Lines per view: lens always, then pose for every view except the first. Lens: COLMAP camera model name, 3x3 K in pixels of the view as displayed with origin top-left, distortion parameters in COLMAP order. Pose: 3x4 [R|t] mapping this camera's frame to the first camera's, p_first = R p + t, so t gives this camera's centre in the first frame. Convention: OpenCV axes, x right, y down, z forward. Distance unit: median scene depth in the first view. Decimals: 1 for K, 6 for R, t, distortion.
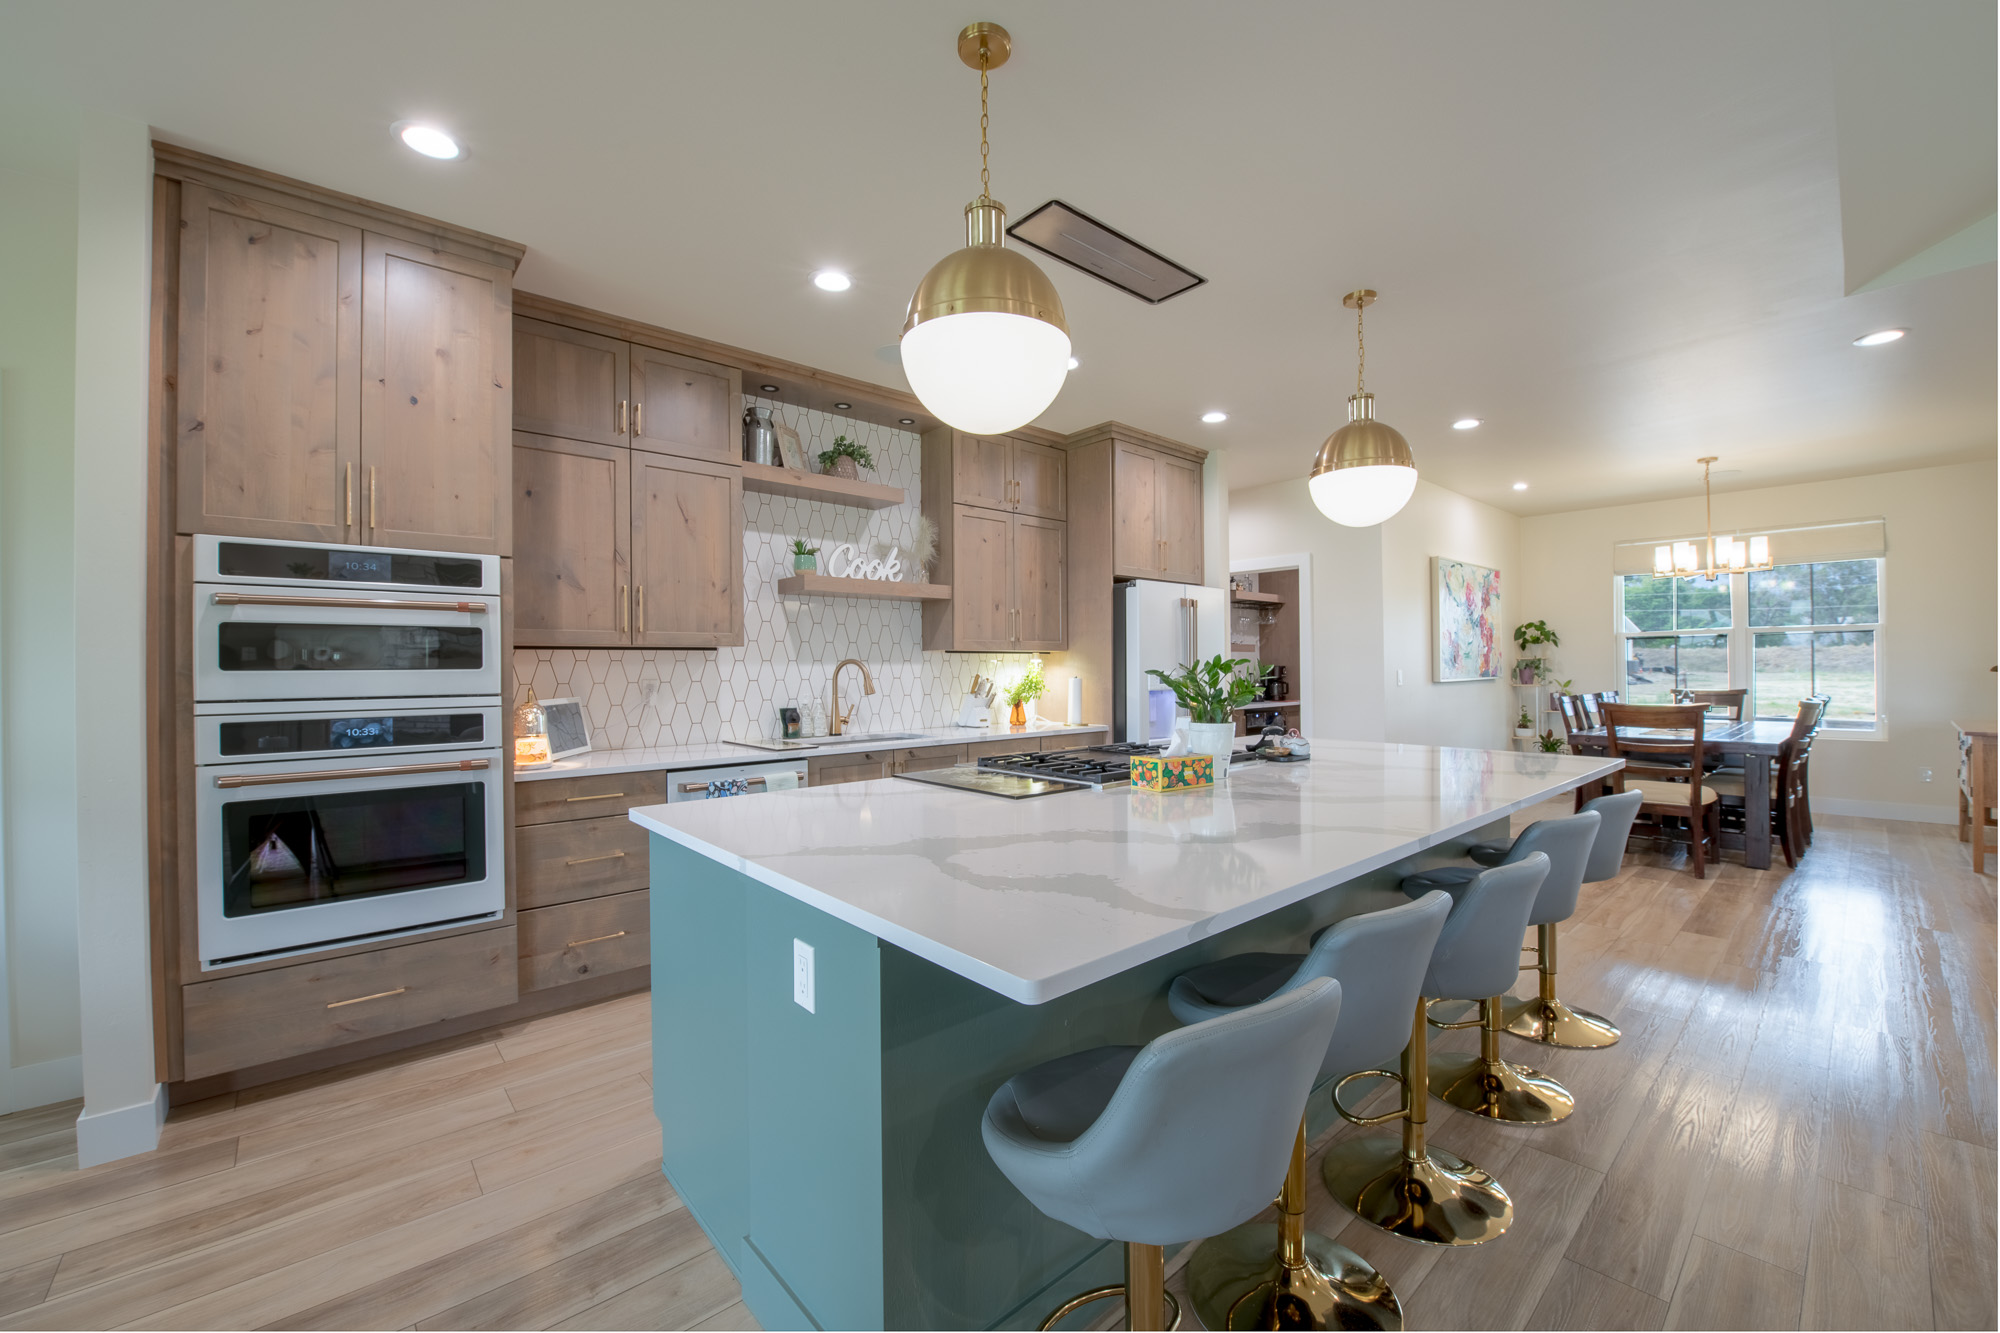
lens RADIAL K [[792.6, 0, 1002.0], [0, 792.6, 665.7], [0, 0, 1]] dist [-0.022238, -0.000056]
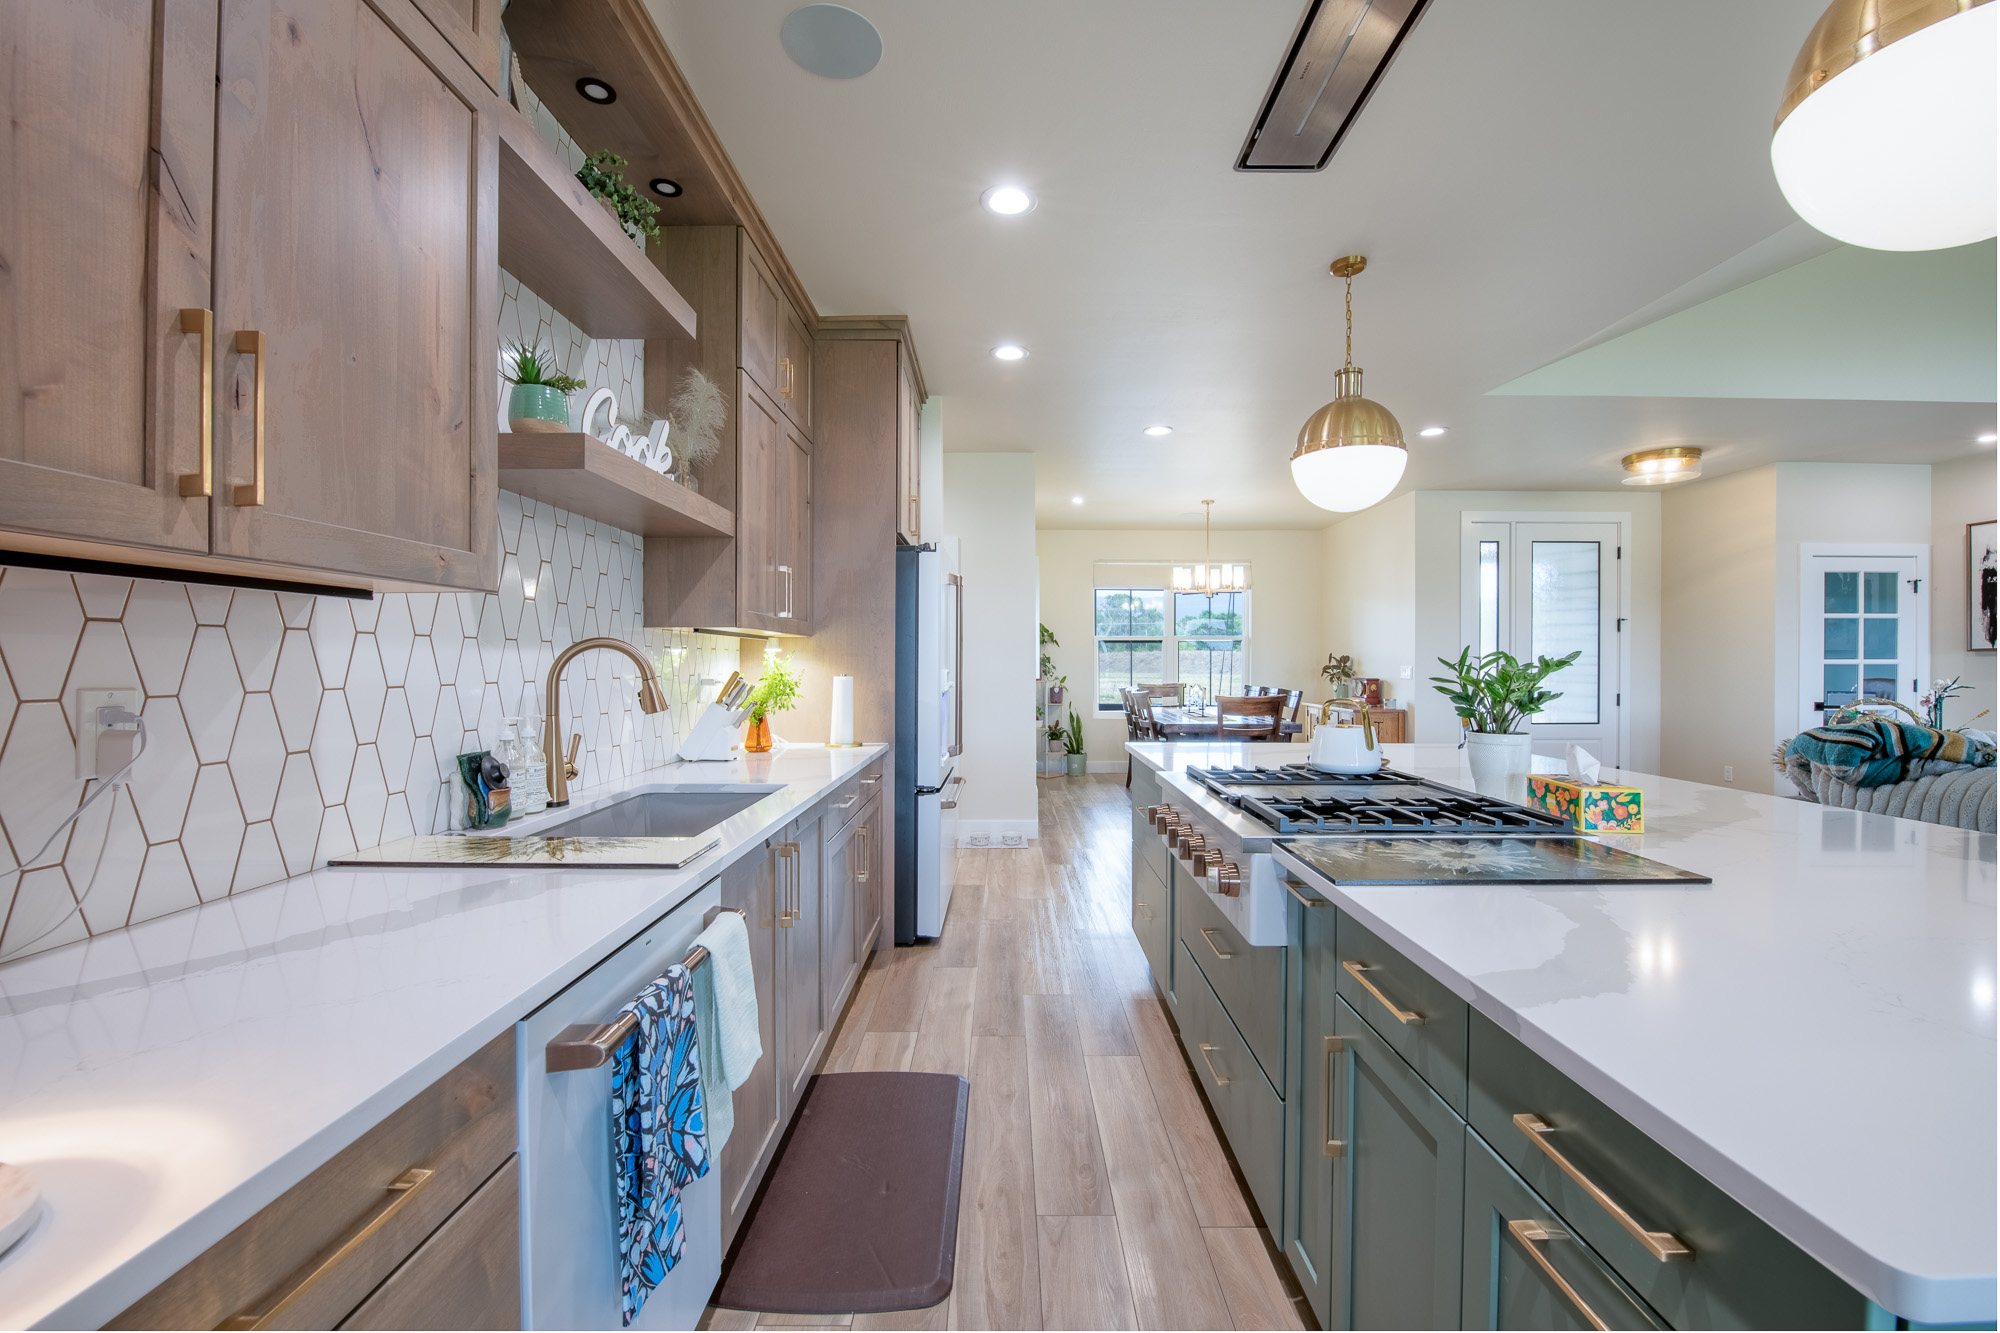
lens RADIAL K [[806.0, 0, 1006.3], [0, 806.0, 674.1], [0, 0, 1]] dist [-0.029235, -0.000133]
pose [[0.664819, -0.002487, 0.747000, -0.418501], [-0.007955, 0.999914, 0.010408, 0.006754], [-0.746962, -0.012862, 0.664742, 0.555340]]
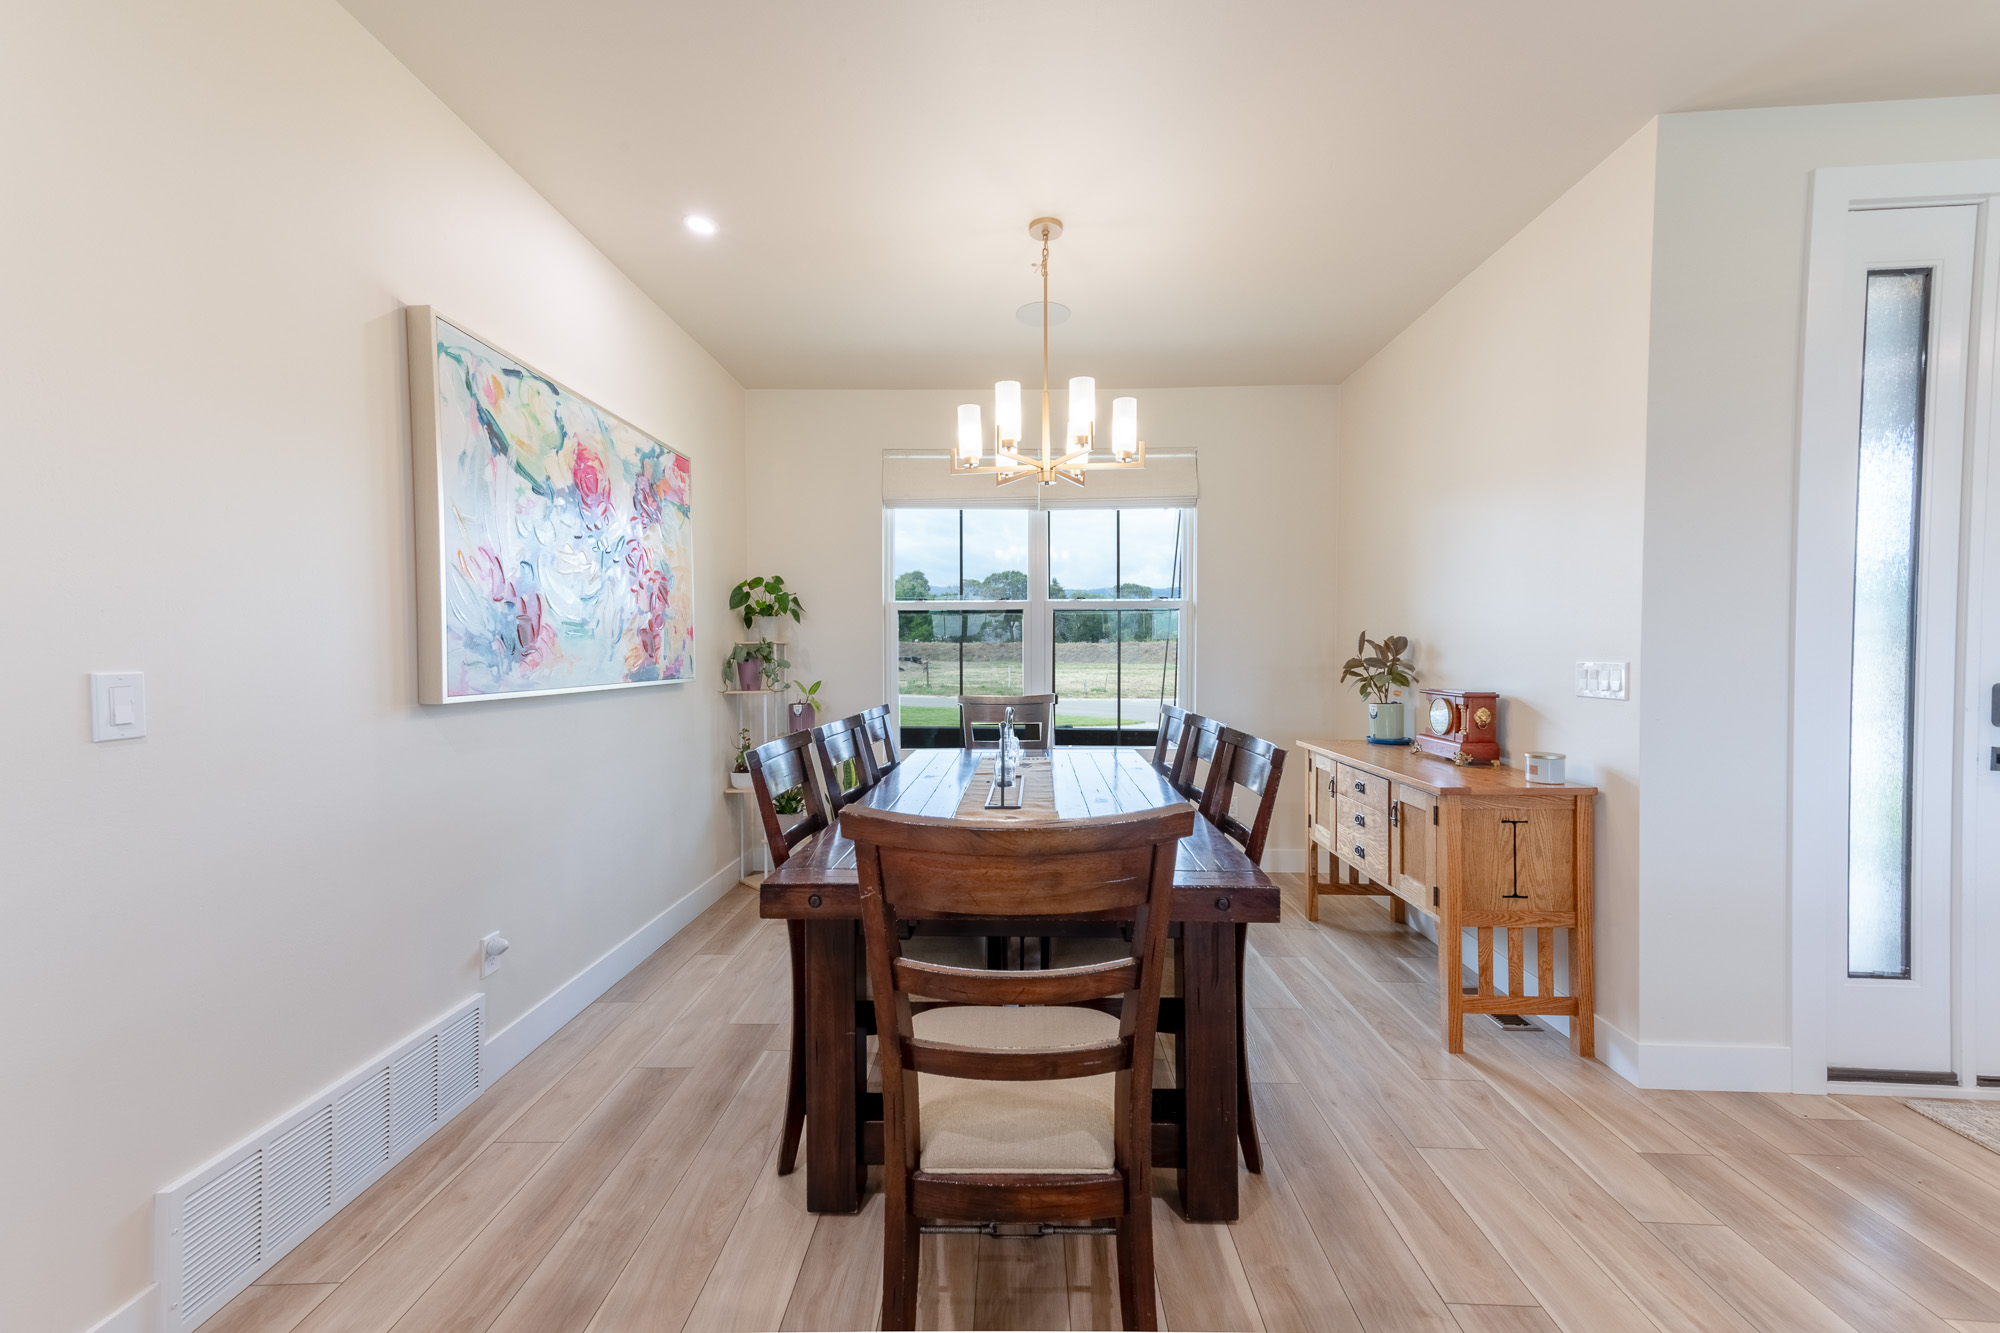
lens RADIAL K [[776.4, 0, 1000.0], [0, 776.4, 666.5], [0, 0, 1]] dist [-0.000932, -0.000049]
pose [[0.685540, -0.005000, 0.728018, 0.795693], [-0.006058, 0.999903, 0.012572, -0.001076], [-0.728010, -0.013029, 0.685443, 1.017193]]
